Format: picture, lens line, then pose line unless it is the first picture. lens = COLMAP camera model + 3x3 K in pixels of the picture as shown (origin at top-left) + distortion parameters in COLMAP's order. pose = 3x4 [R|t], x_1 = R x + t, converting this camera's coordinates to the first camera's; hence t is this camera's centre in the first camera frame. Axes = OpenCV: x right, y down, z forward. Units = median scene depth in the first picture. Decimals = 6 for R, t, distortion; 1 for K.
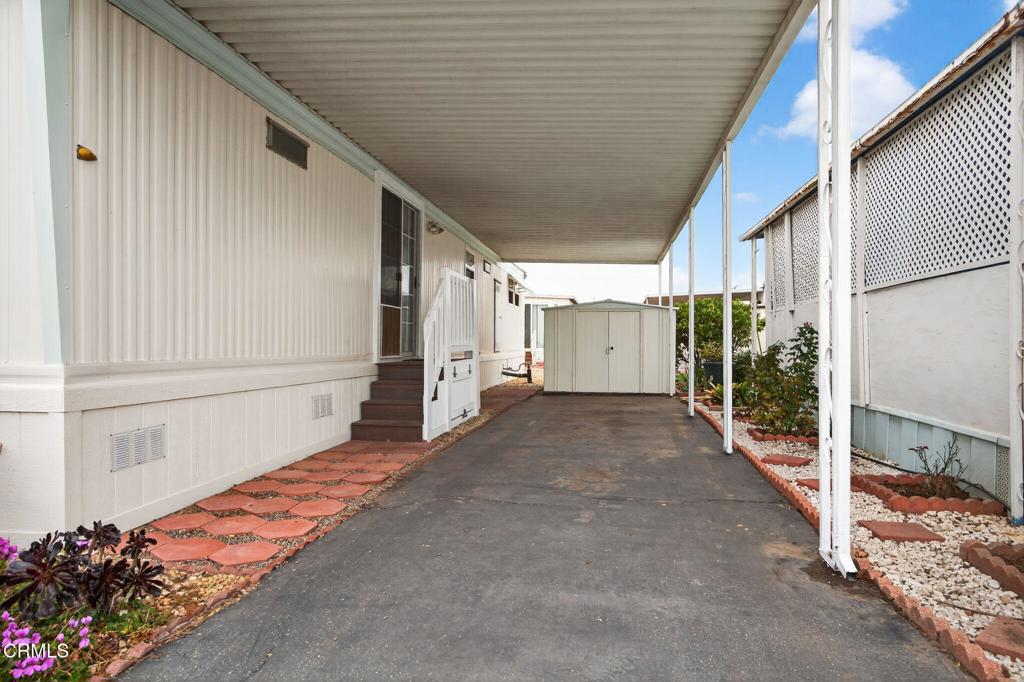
lens RADIAL K [[678.5, 0, 512.2], [0, 678.5, 340.7], [0, 0, 1]] dist [-0.000534, 0.000898]
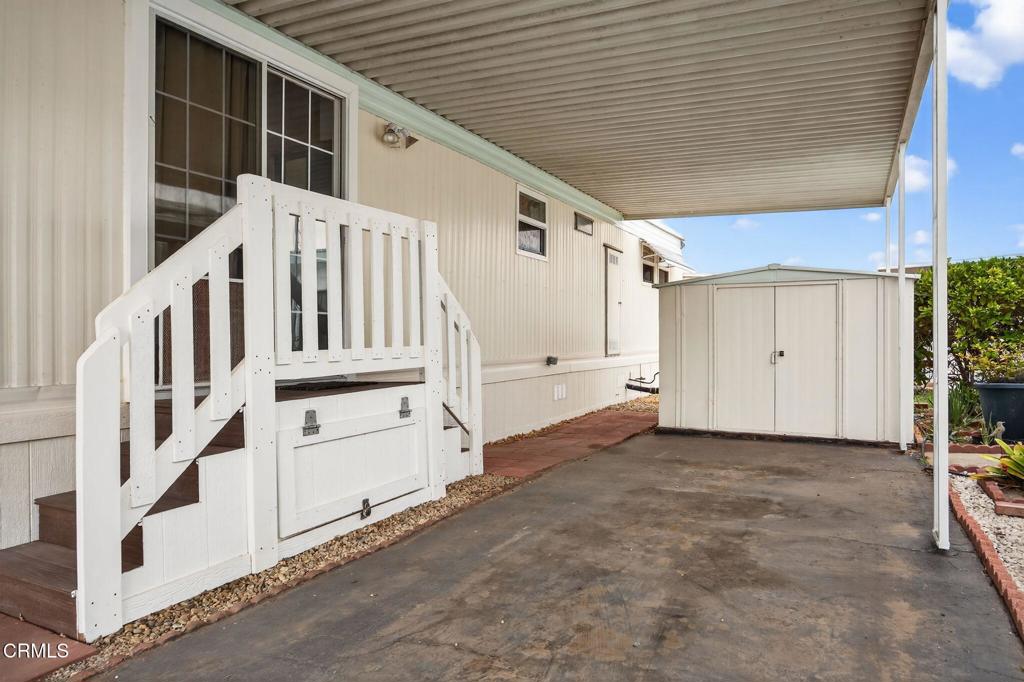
lens RADIAL K [[678.5, 0, 512.2], [0, 678.5, 340.7], [0, 0, 1]] dist [-0.000534, 0.000898]
pose [[0.946617, -0.002482, -0.322351, 0.118053], [0.006559, 0.999912, 0.011562, -0.007282], [0.322293, -0.013059, 0.946550, 0.414682]]
